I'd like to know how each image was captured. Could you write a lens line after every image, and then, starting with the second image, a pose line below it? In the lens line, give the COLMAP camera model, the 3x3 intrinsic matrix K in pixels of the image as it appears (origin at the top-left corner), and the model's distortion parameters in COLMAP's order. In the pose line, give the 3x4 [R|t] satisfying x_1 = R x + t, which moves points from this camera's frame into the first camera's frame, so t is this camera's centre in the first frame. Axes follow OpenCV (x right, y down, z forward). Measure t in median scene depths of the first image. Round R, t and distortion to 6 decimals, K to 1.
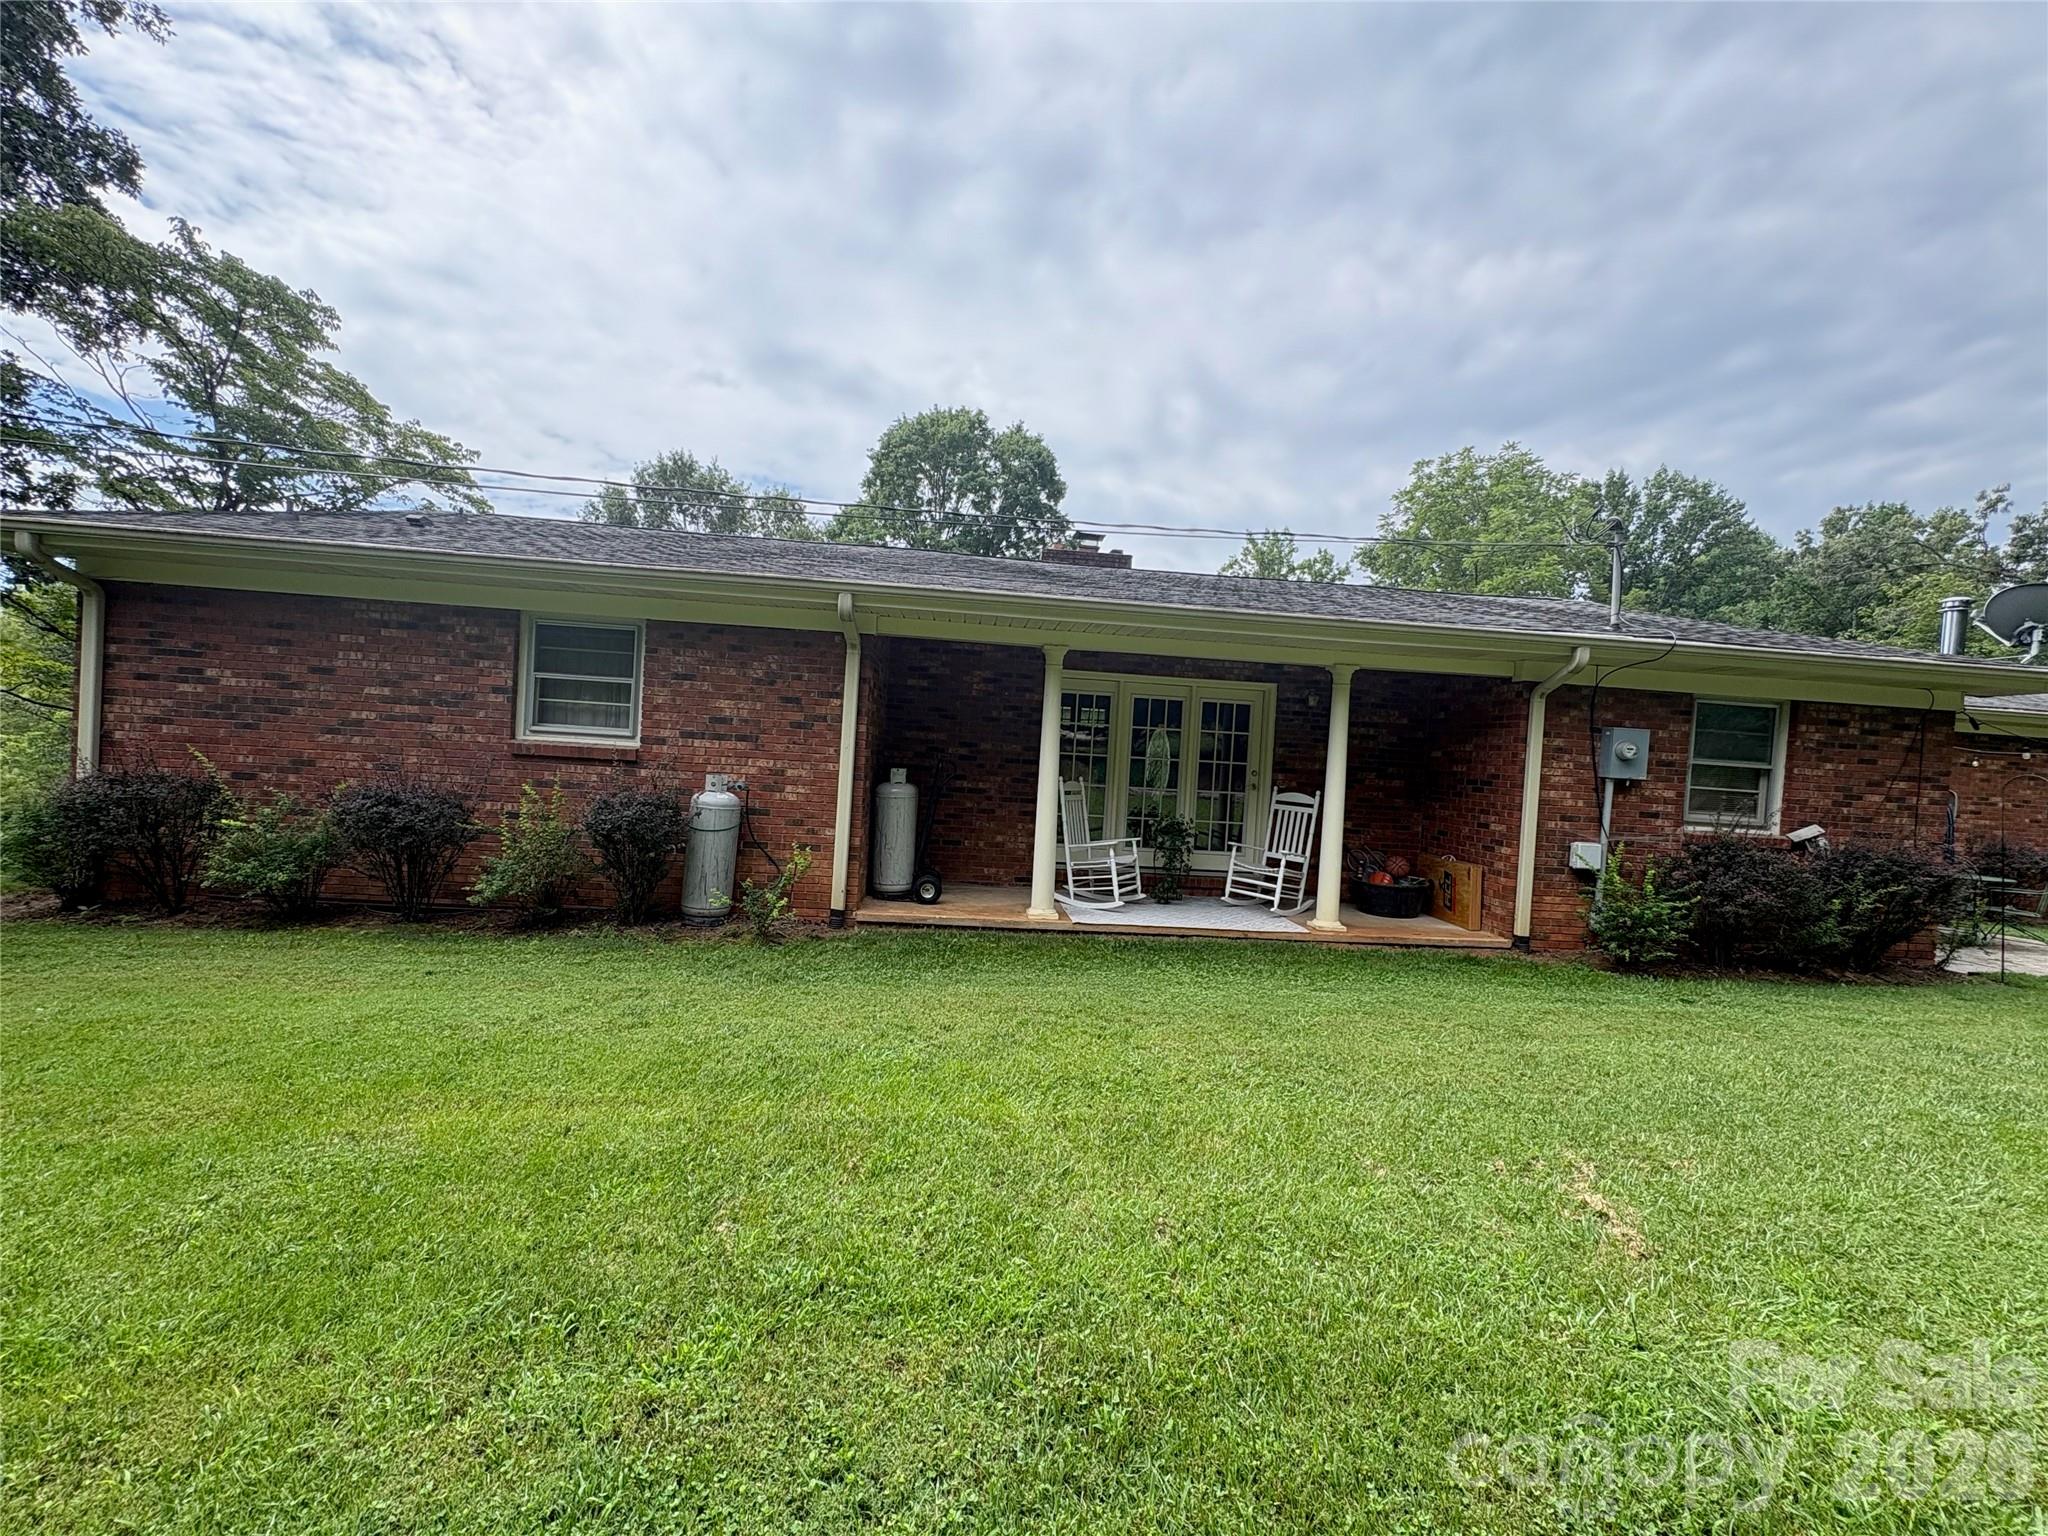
lens RADIAL K [[825.3, 0, 1024.0], [0, 825.3, 768.0], [0, 0, 1]] dist [0.000822, 0.000173]
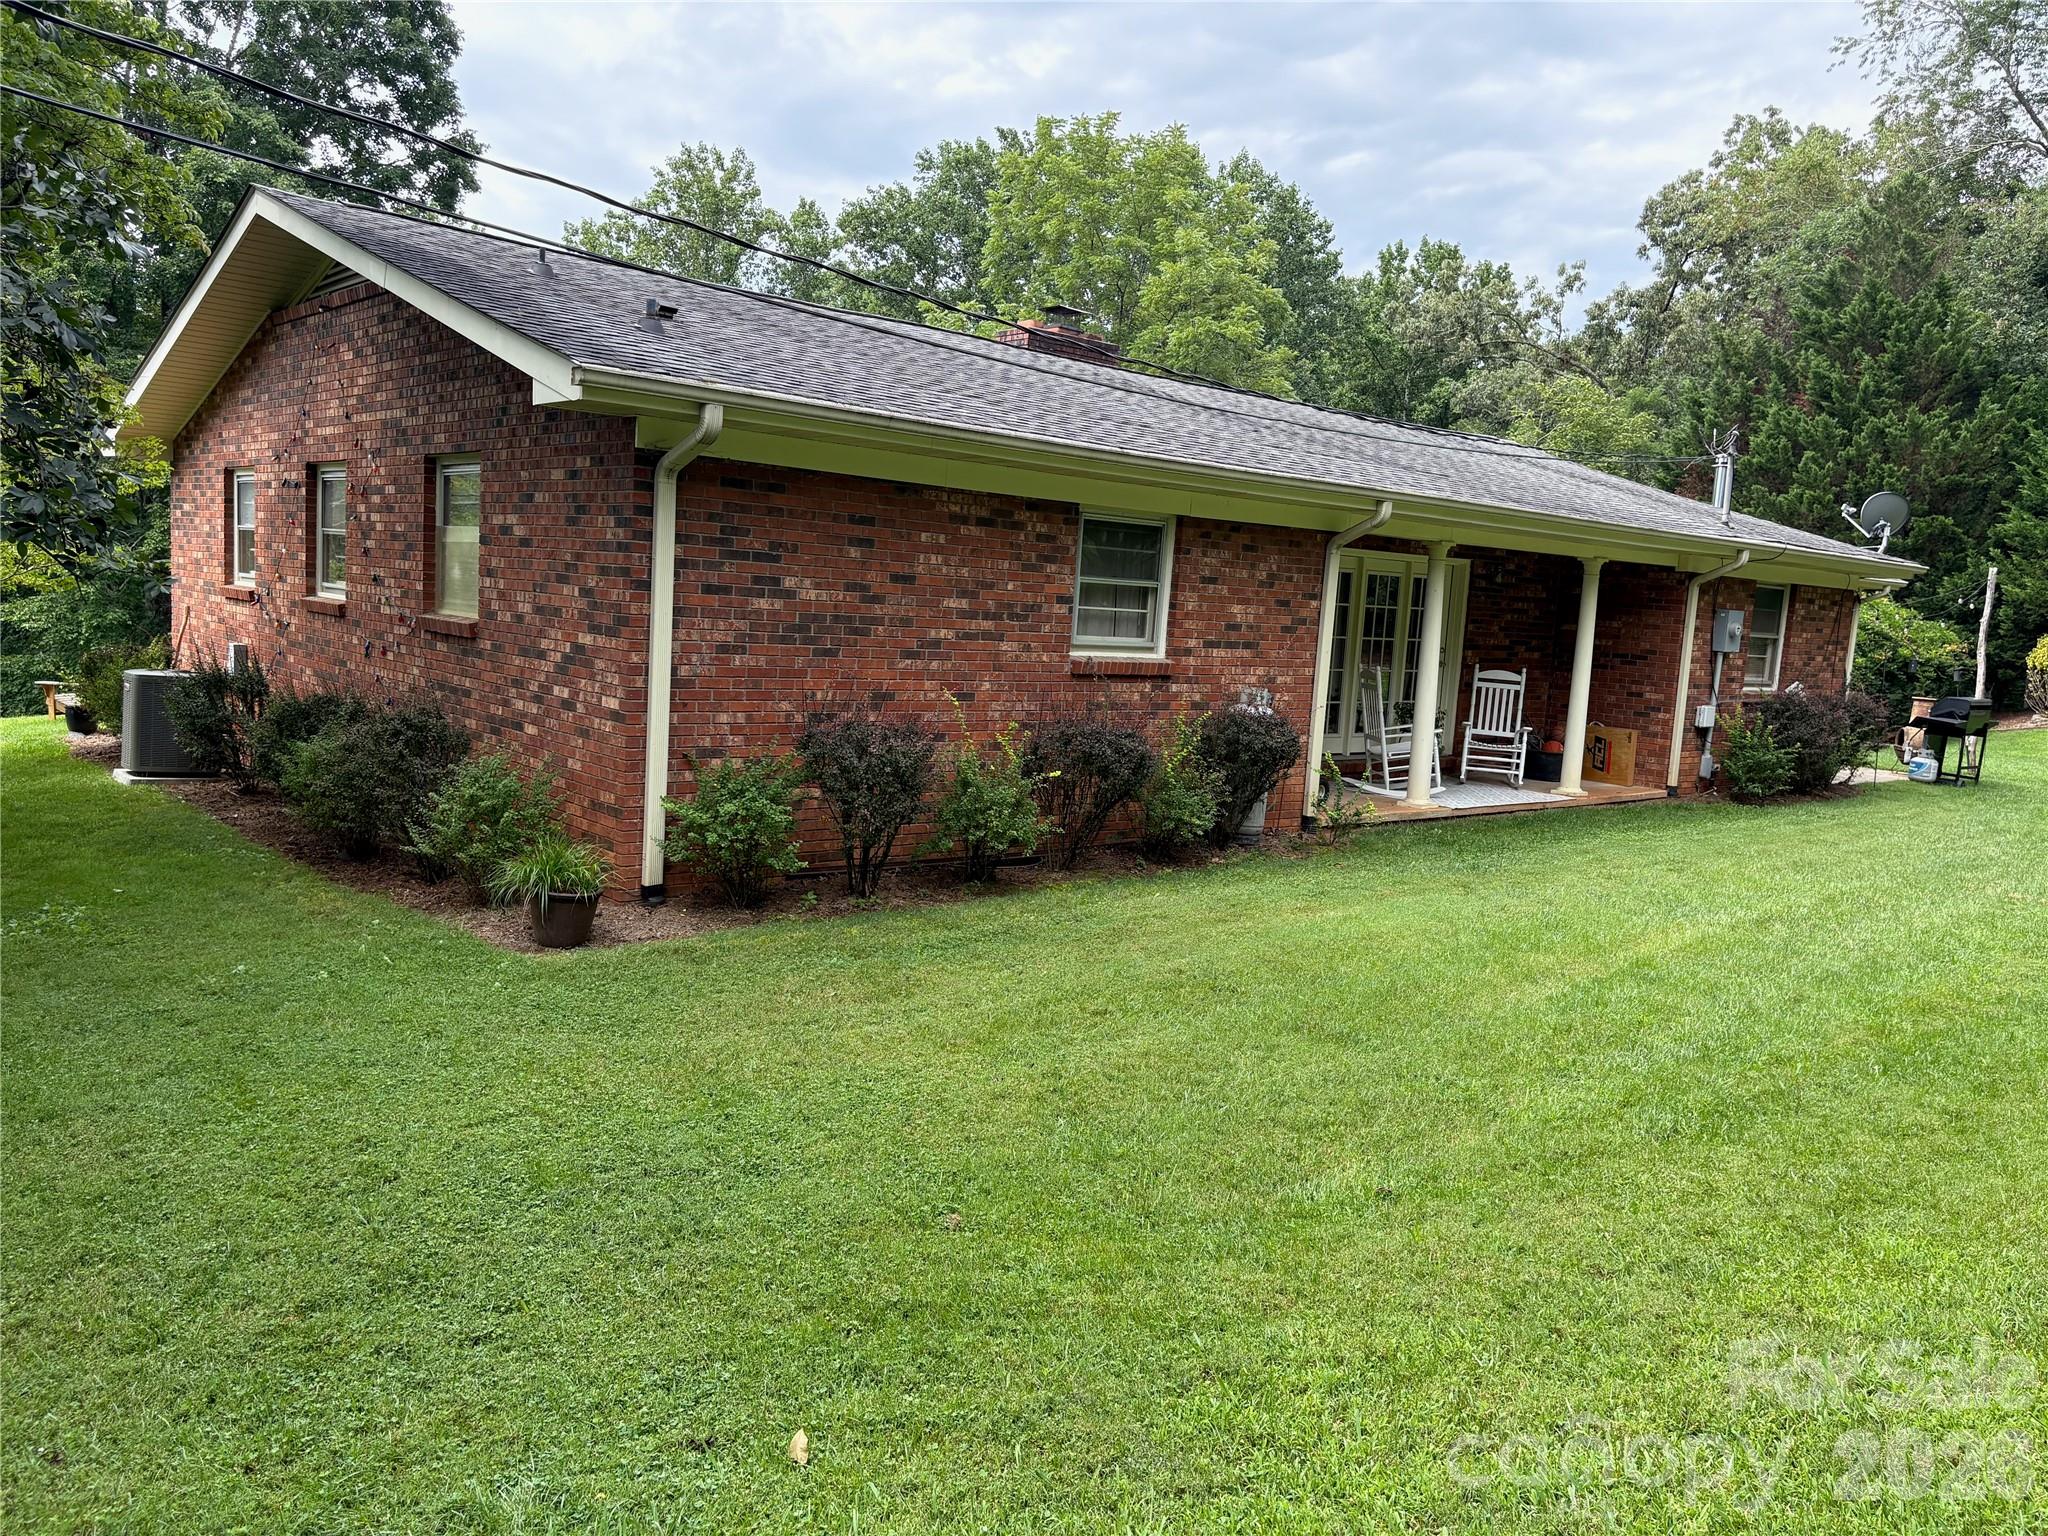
lens RADIAL K [[1558.5, 0, 1024.0], [0, 1558.5, 768.0], [0, 0, 1]] dist [0.143548, -0.225869]
pose [[0.797199, -0.077313, 0.598746, -1.489116], [-0.007989, 0.990328, 0.138513, -0.131026], [-0.603664, -0.115206, 0.788871, -0.237781]]
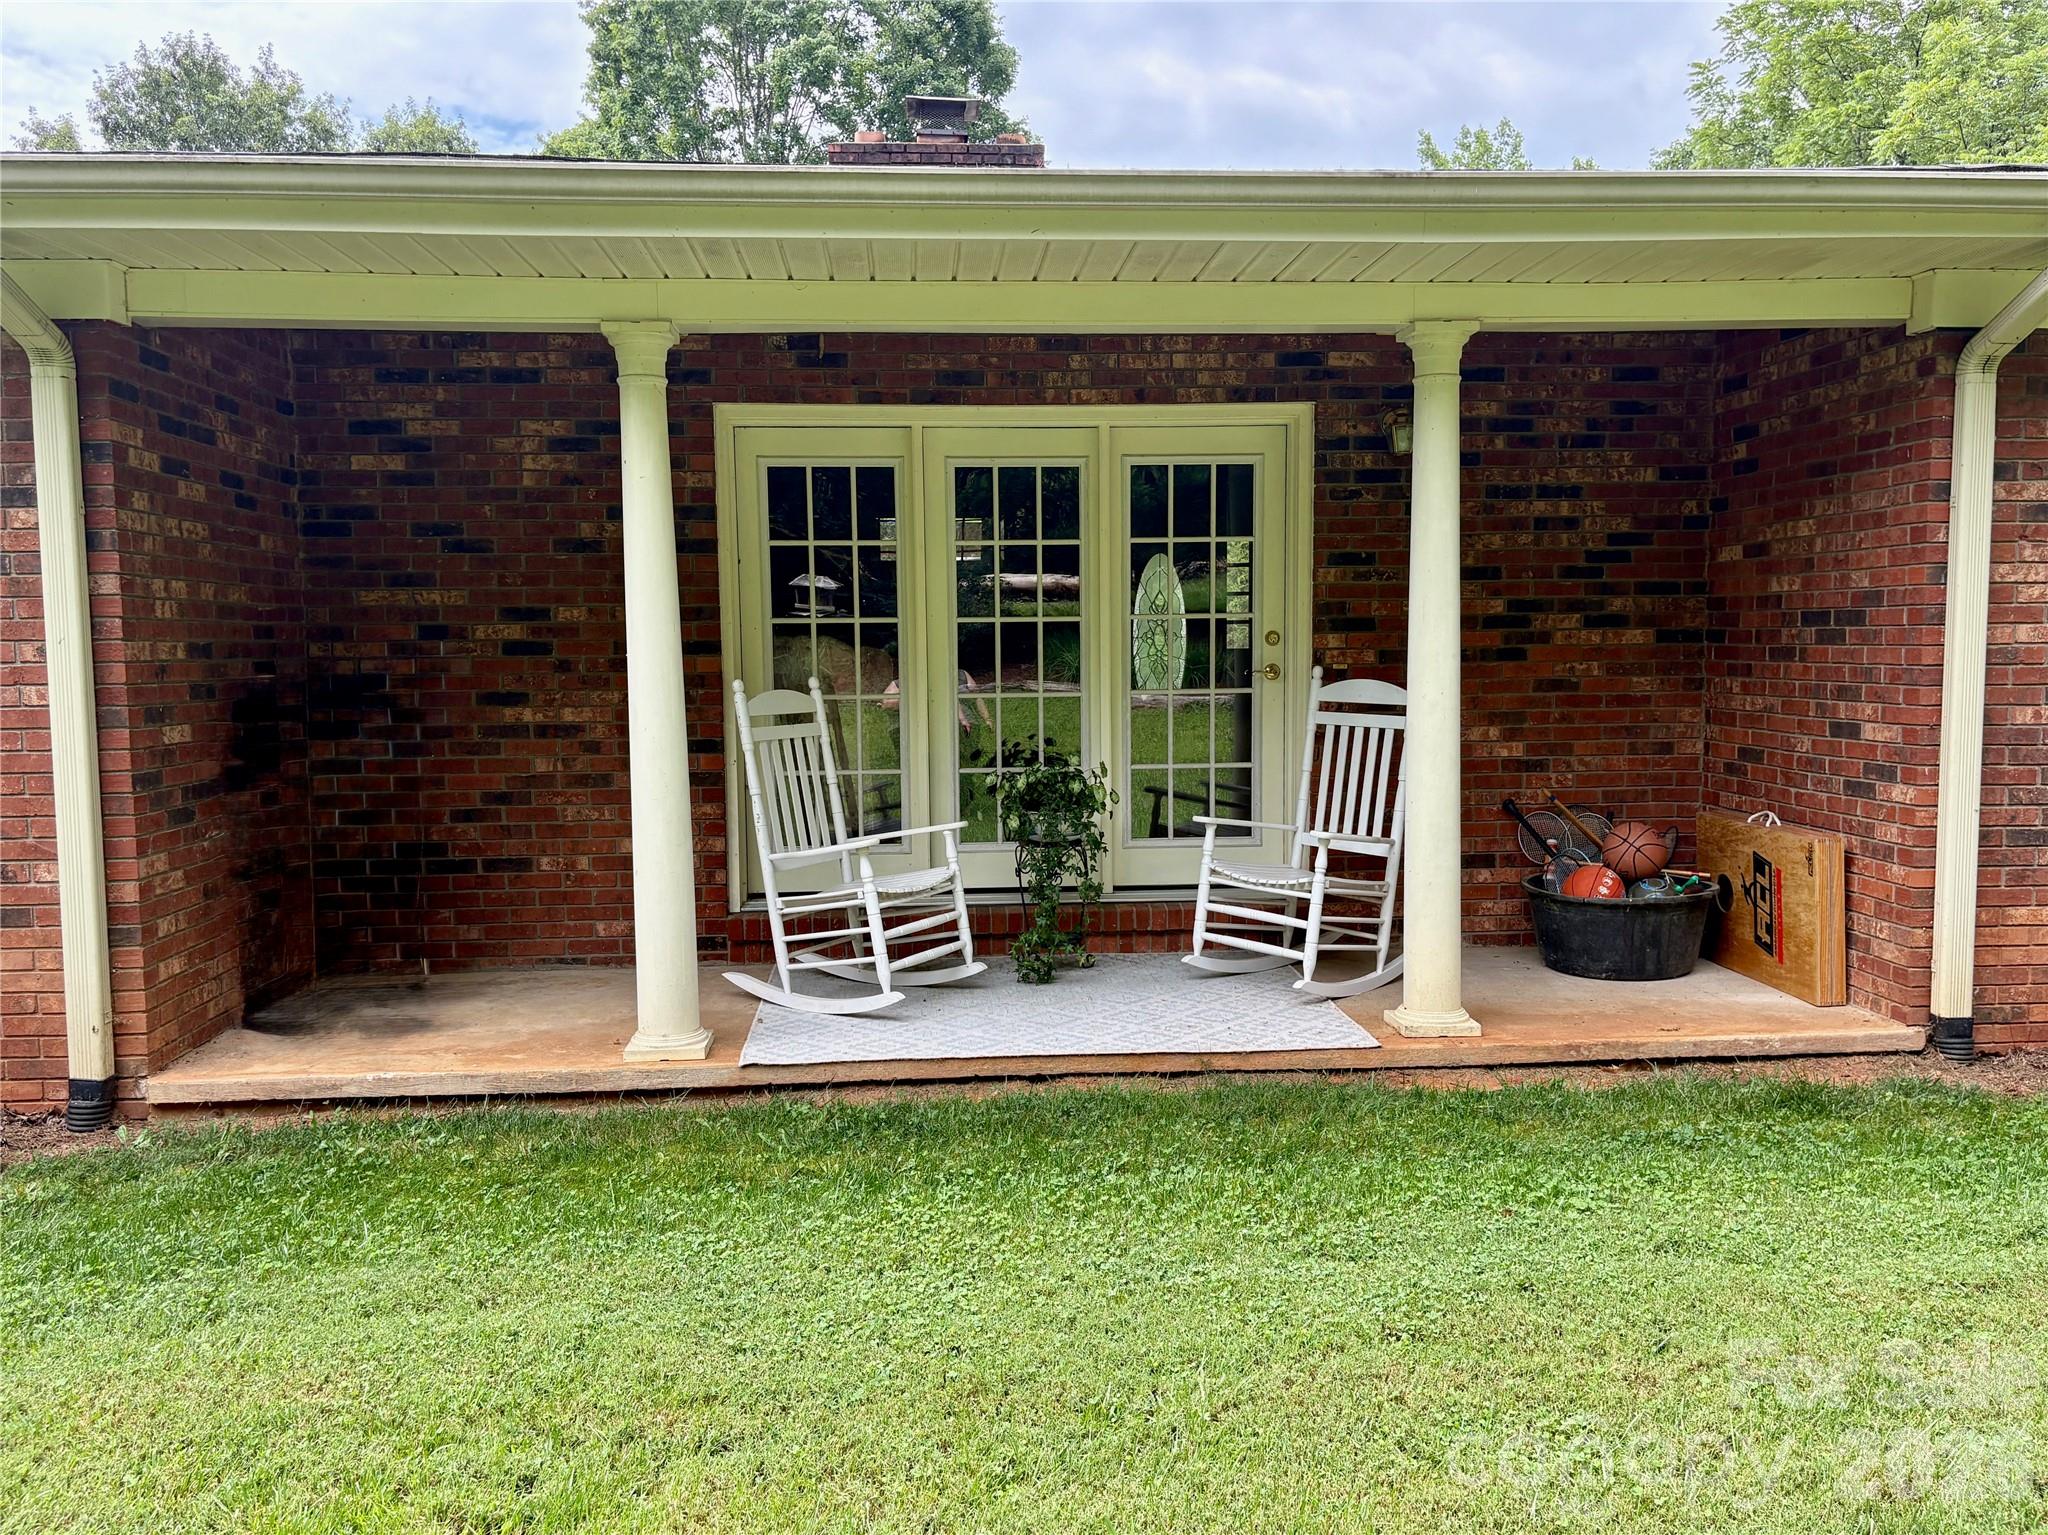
lens RADIAL K [[1604.3, 0, 1027.2], [0, 1604.3, 779.4], [0, 0, 1]] dist [0.064442, -0.066445]
pose [[0.997539, -0.068997, -0.012460, 0.195685], [0.069700, 0.995133, 0.069651, 0.014622], [0.007593, -0.070348, 0.997494, 0.259961]]
